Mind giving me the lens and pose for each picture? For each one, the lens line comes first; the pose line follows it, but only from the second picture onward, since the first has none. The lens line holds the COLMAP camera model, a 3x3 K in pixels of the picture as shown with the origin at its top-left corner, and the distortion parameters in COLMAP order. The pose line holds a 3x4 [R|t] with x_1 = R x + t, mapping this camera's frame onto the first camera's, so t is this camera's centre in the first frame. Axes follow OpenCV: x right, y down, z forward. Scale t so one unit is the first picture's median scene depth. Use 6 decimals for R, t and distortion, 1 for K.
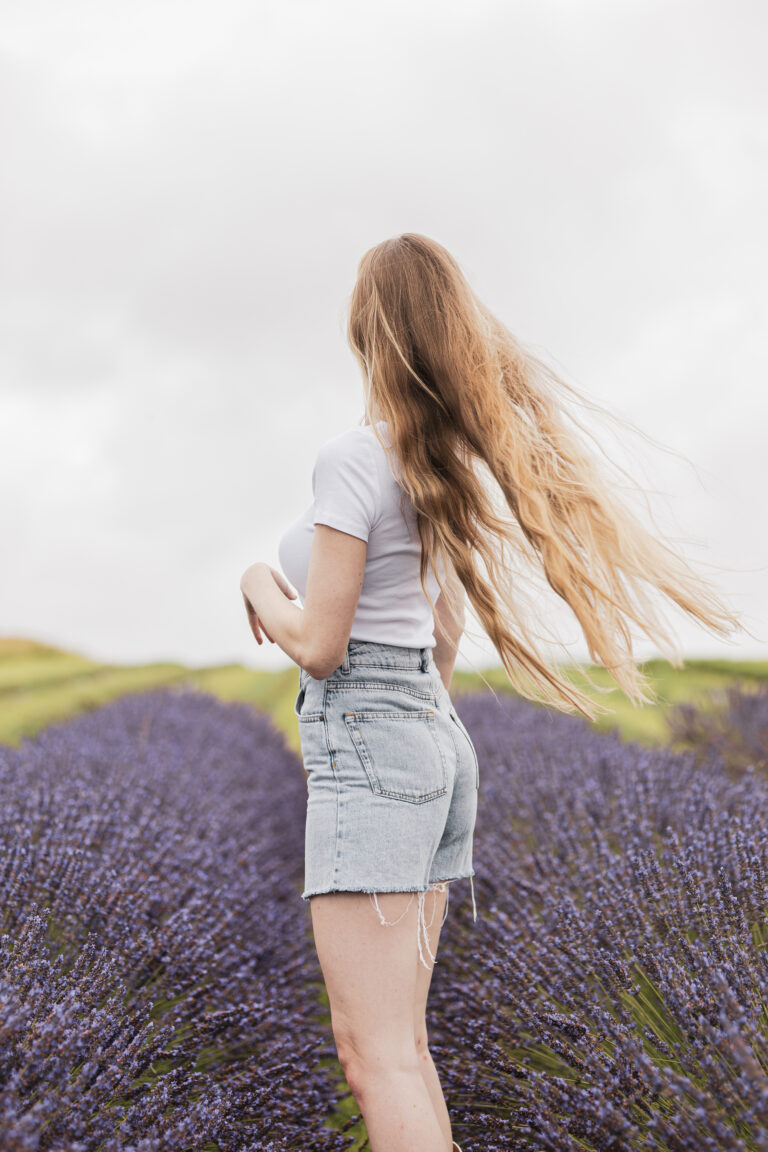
lens RADIAL K [[2794.6, 0, 384.0], [0, 2794.6, 576.0], [0, 0, 1]] dist [-0.432379, -2.295253]
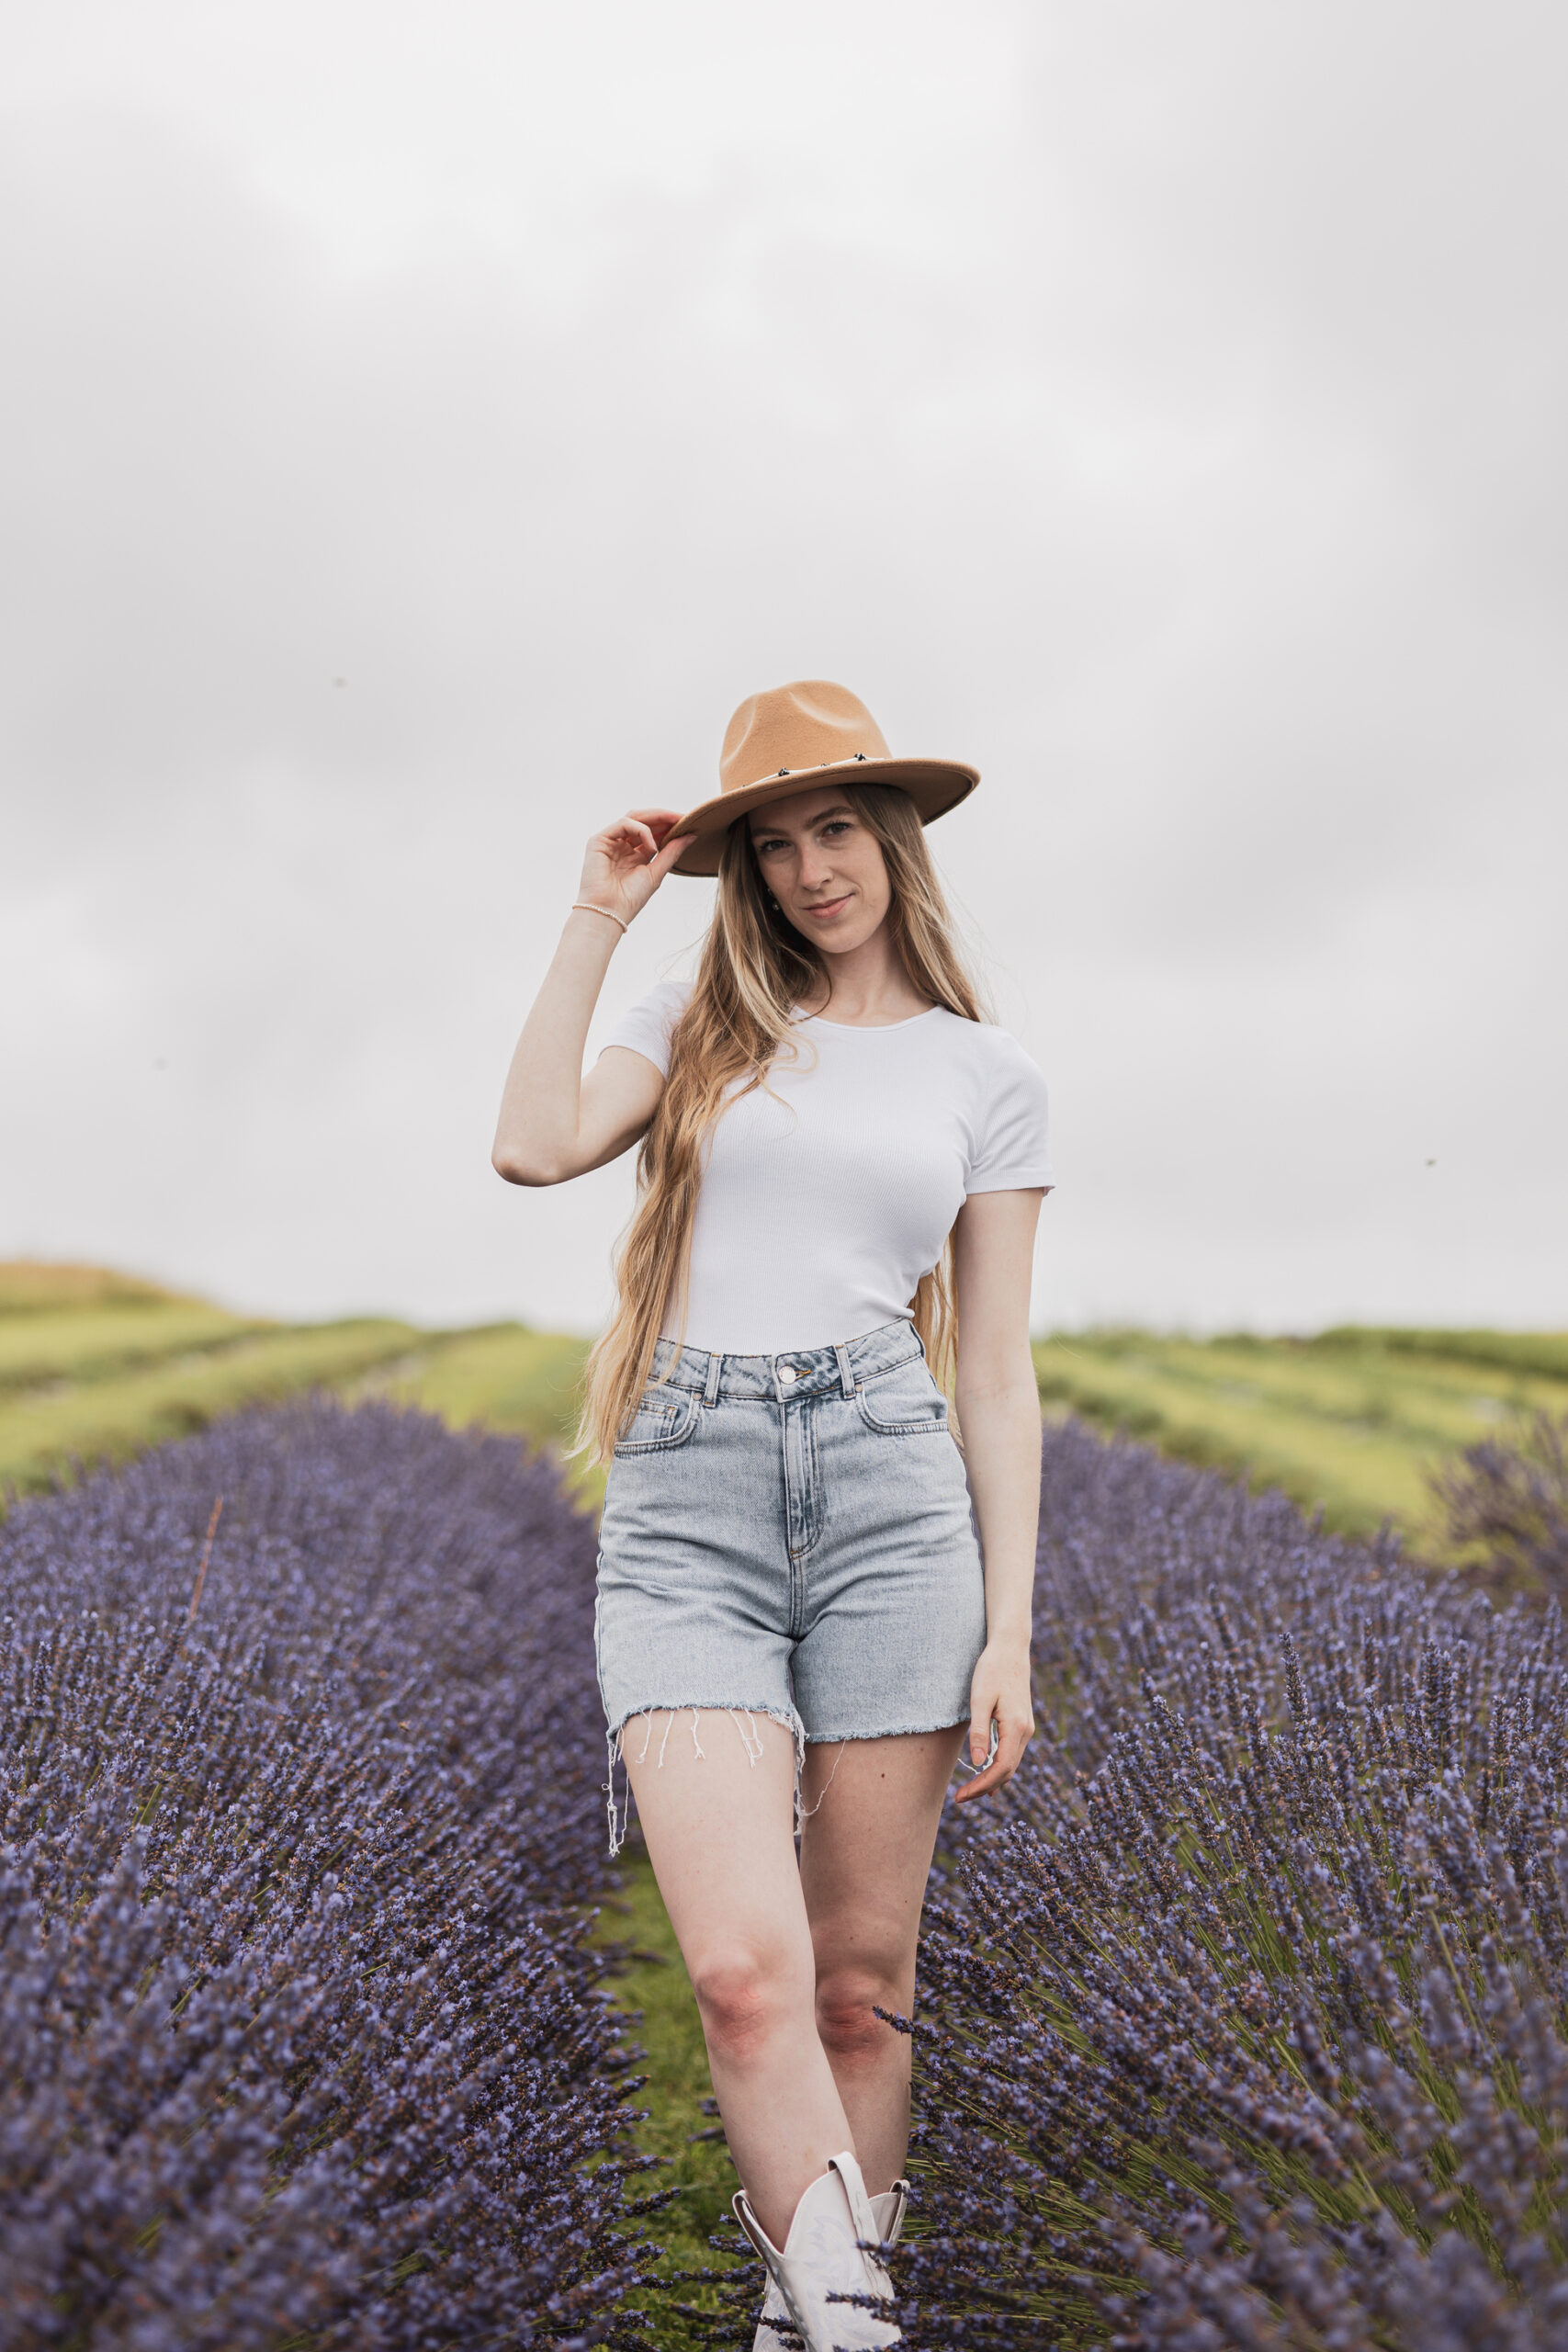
lens RADIAL K [[5705.1, 0, 784.0], [0, 5705.1, 1176.0], [0, 0, 1]] dist [-0.432379, -2.295253]
pose [[0.999861, 0.016074, -0.004318, -0.002028], [-0.016058, 0.999864, 0.003660, 0.000877], [0.004376, -0.003590, 0.999984, 0.109509]]
